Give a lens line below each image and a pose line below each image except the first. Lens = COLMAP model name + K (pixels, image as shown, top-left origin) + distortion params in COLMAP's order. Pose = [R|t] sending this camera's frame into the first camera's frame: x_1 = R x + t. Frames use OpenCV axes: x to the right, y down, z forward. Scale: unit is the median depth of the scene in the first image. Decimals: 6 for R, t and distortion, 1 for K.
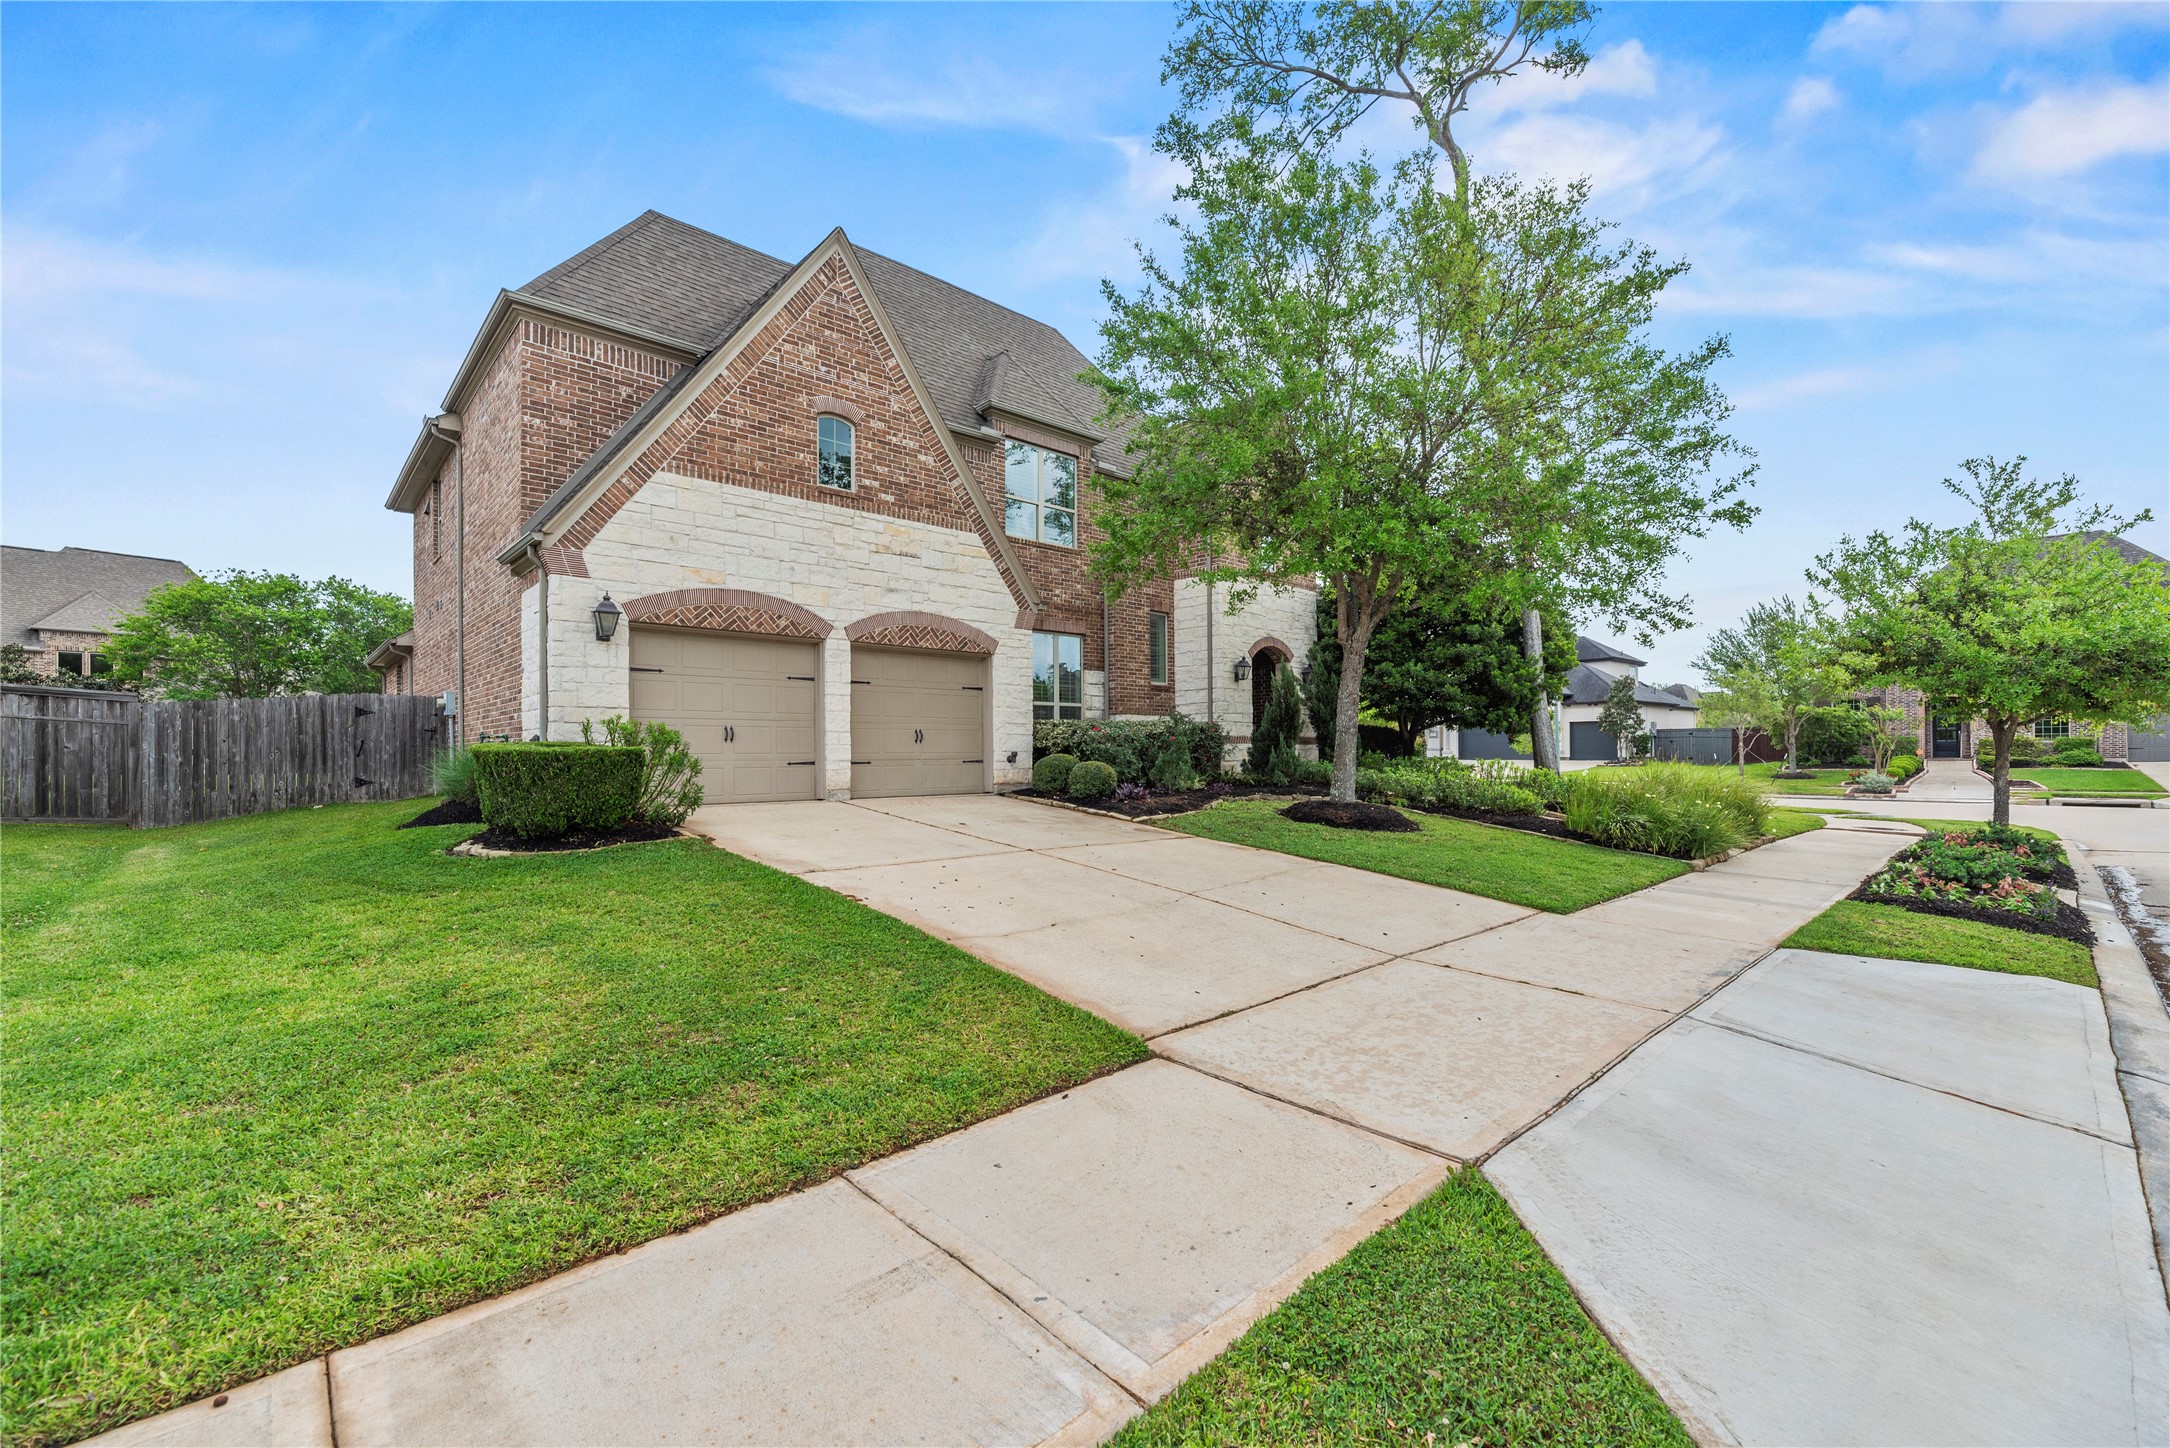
lens RADIAL K [[884.8, 0, 1086.8], [0, 884.8, 733.7], [0, 0, 1]] dist [-0.000446, 0.001049]
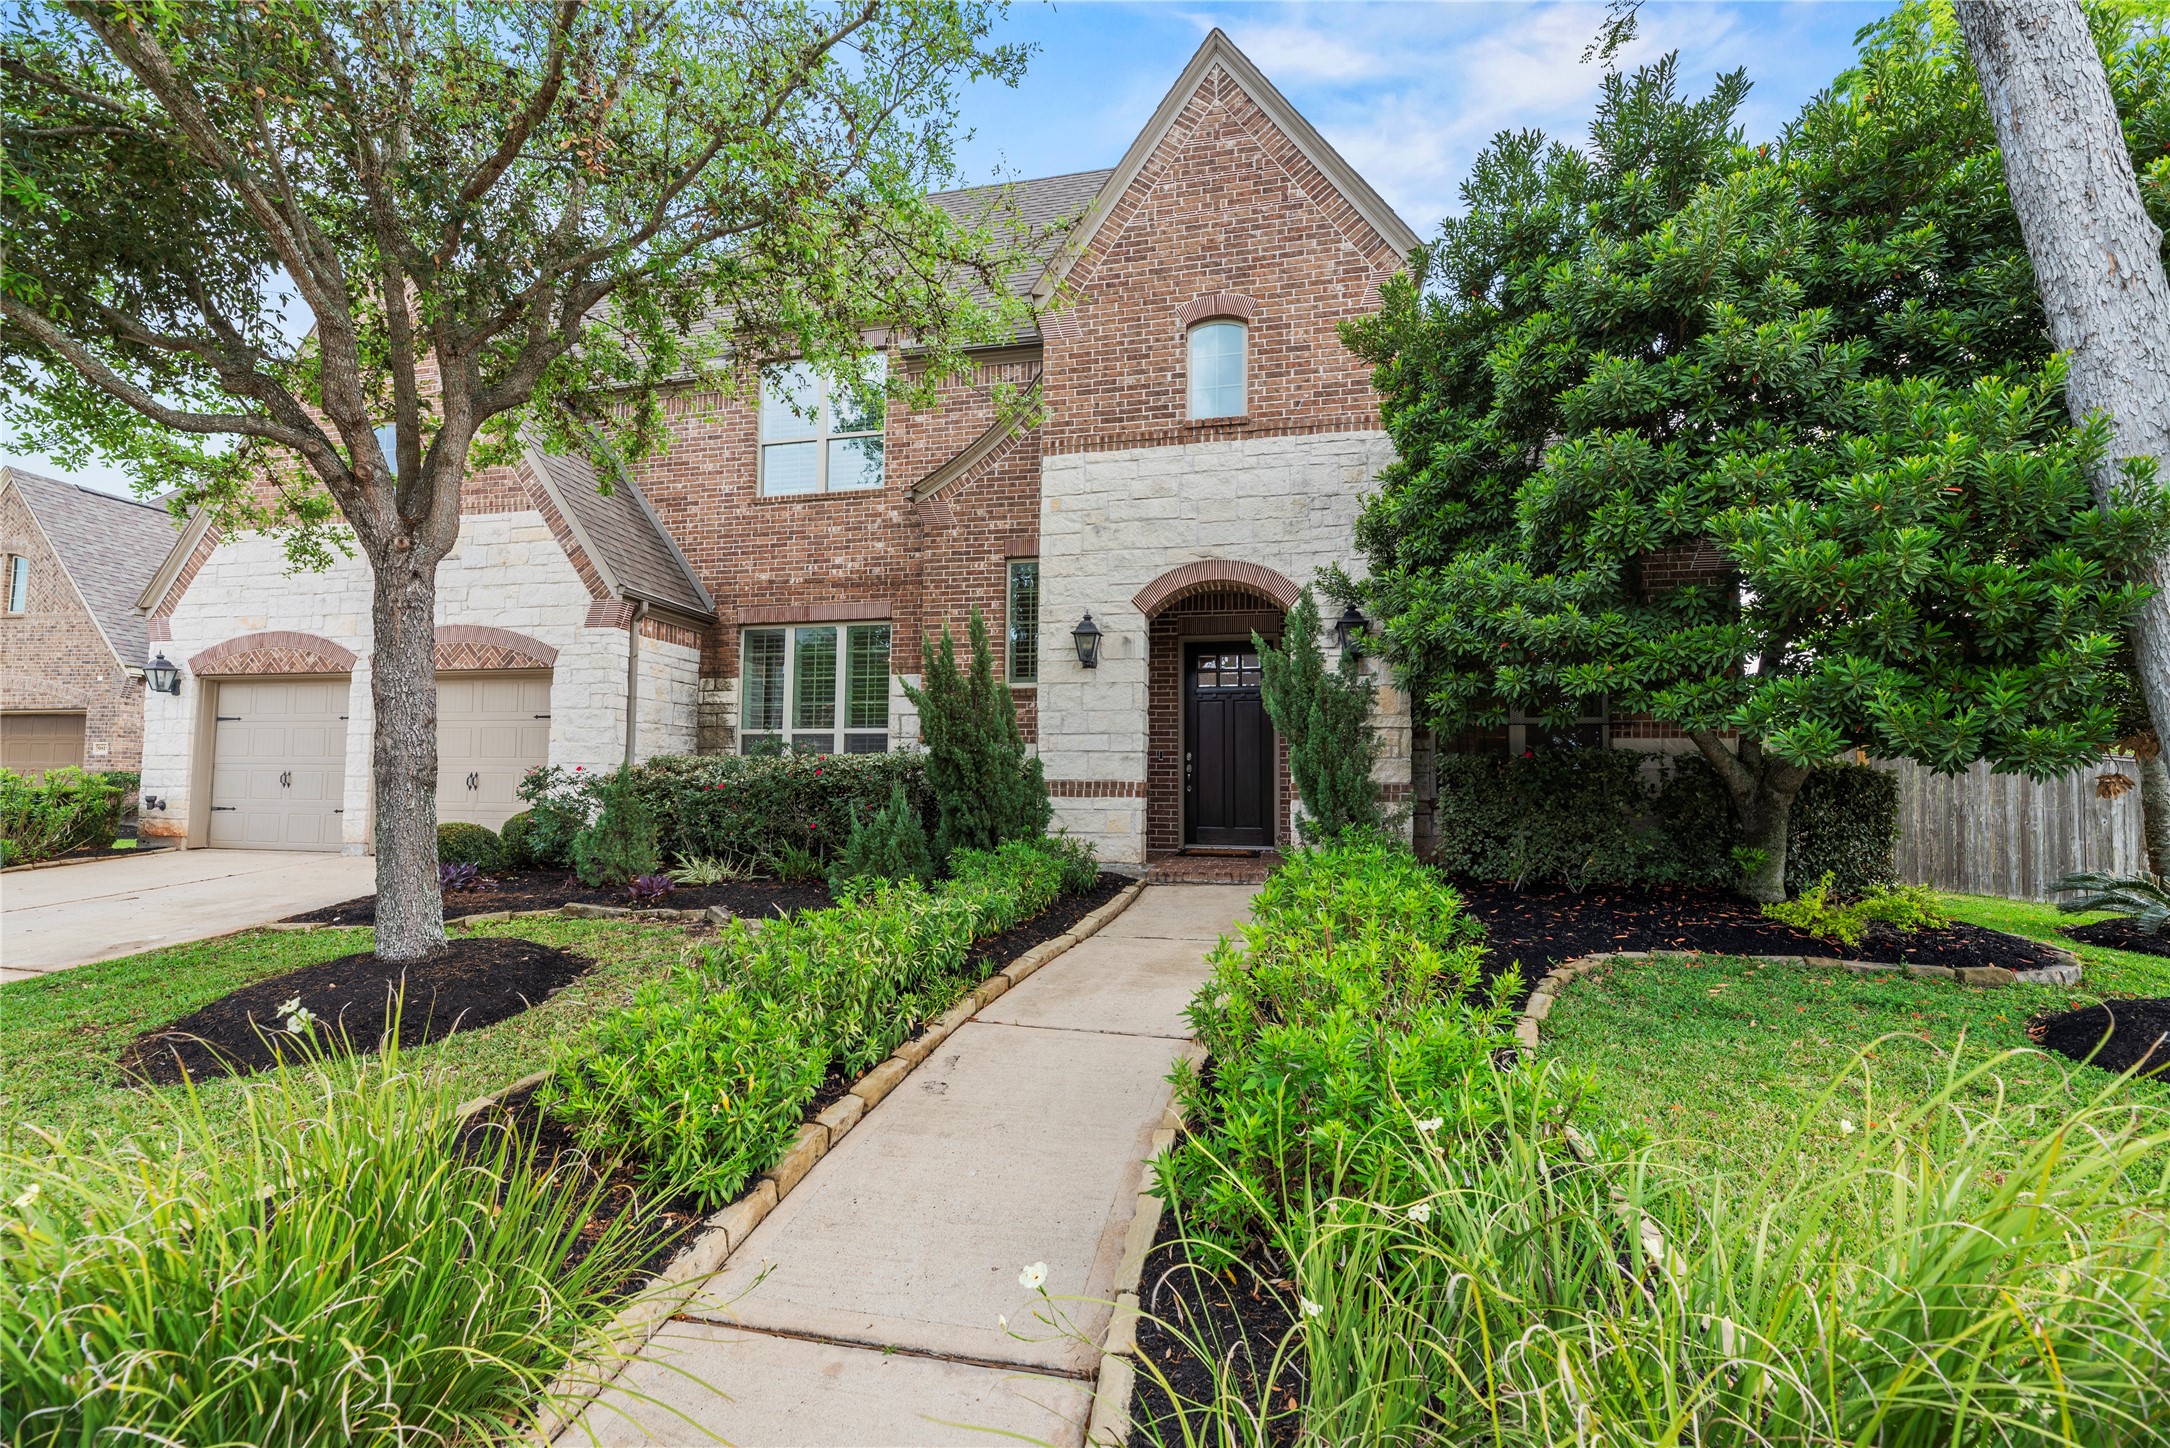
lens RADIAL K [[884.8, 0, 1086.8], [0, 884.8, 733.7], [0, 0, 1]] dist [-0.000446, 0.001049]
pose [[0.563008, -0.037821, -0.825586, 0.609823], [0.001142, 0.998987, -0.044986, -0.001557], [0.826451, 0.024385, 0.562481, 0.782687]]
